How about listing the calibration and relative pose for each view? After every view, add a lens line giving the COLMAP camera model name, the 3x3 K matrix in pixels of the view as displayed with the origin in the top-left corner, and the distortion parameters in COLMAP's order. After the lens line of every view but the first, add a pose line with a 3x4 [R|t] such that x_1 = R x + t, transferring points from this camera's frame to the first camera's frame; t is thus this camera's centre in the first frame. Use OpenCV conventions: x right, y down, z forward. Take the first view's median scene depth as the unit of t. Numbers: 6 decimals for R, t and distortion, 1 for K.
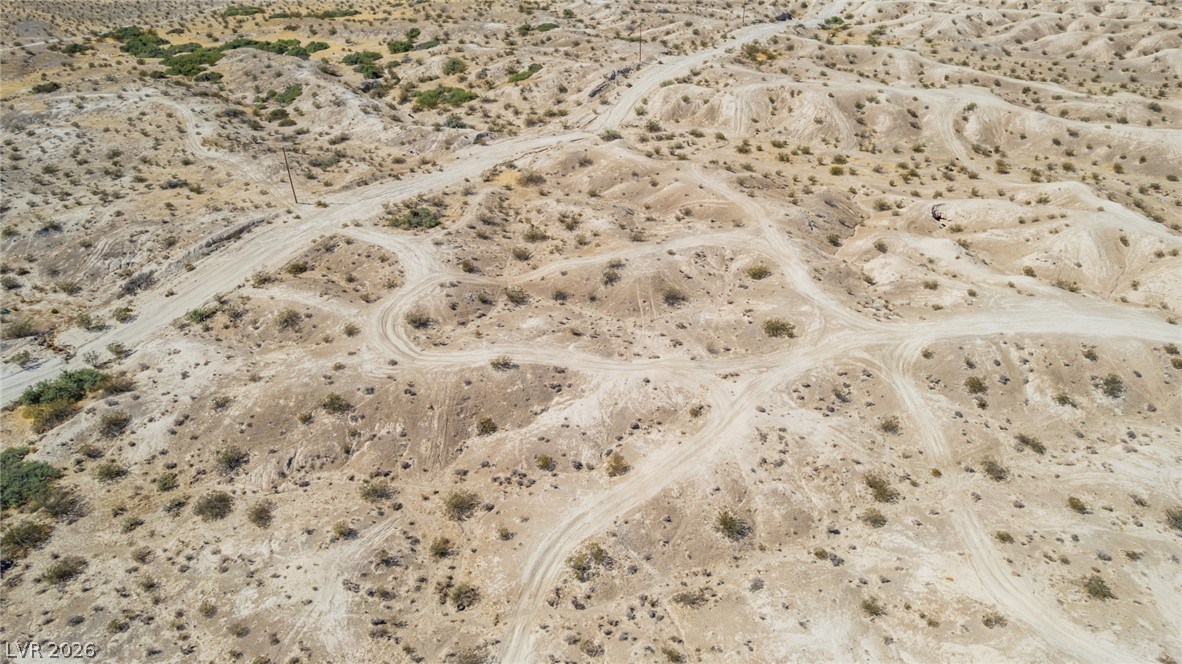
lens RADIAL K [[750.5, 0, 604.1], [0, 750.5, 333.3], [0, 0, 1]] dist [-0.070857, 0.059104]
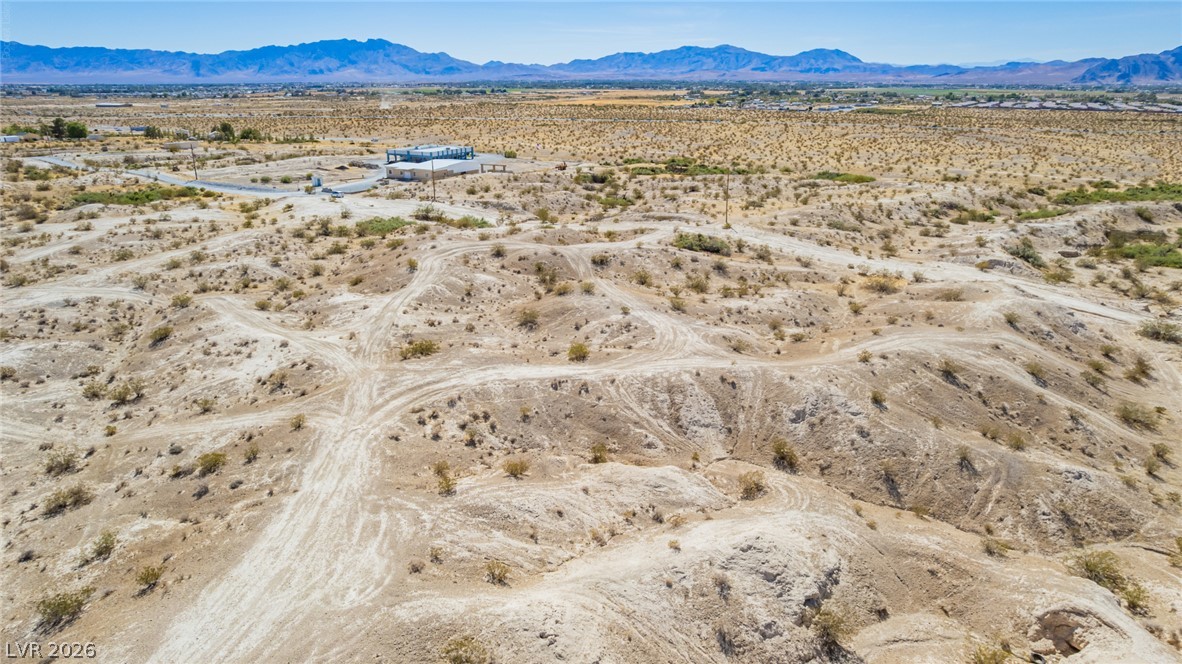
lens RADIAL K [[757.6, 0, 598.5], [0, 757.6, 336.6], [0, 0, 1]] dist [-0.074800, 0.071732]
pose [[0.032873, 0.332591, -0.942498, 1.041430], [-0.553726, 0.791114, 0.259858, -0.345680], [0.832050, 0.513343, 0.210171, 1.064083]]
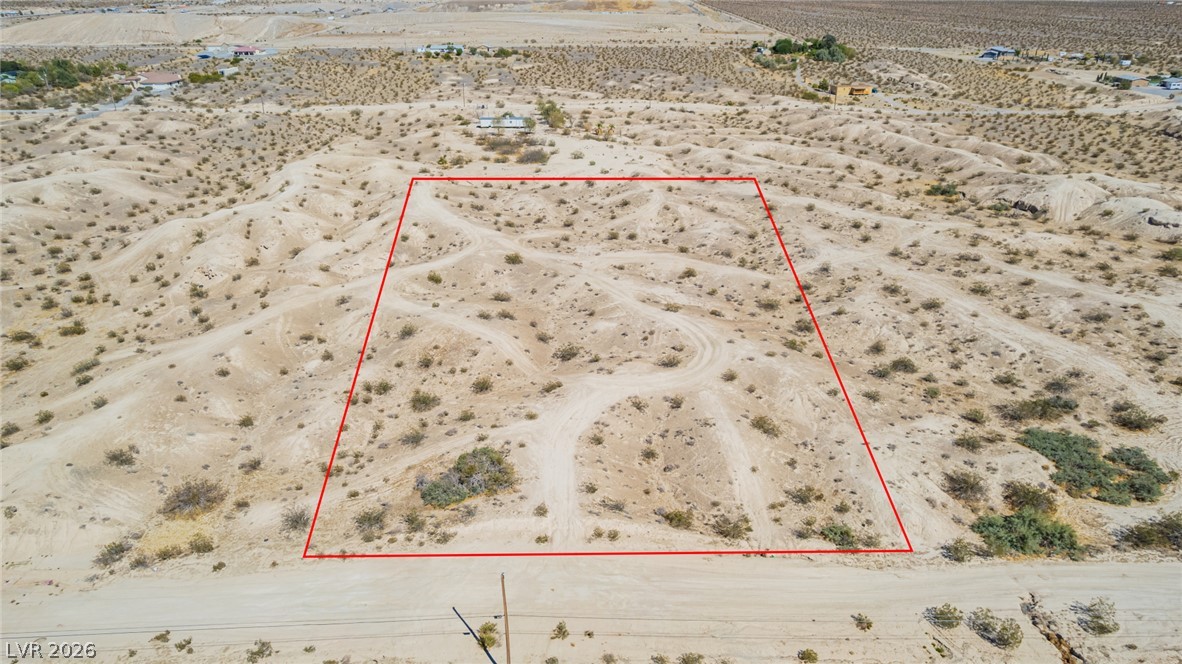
lens RADIAL K [[752.6, 0, 578.4], [0, 752.6, 350.1], [0, 0, 1]] dist [-0.066746, 0.046305]
pose [[-0.562630, -0.352821, 0.747640, -1.039445], [0.462243, 0.615521, 0.638330, -0.815684], [-0.685404, 0.704735, -0.183221, 1.410805]]
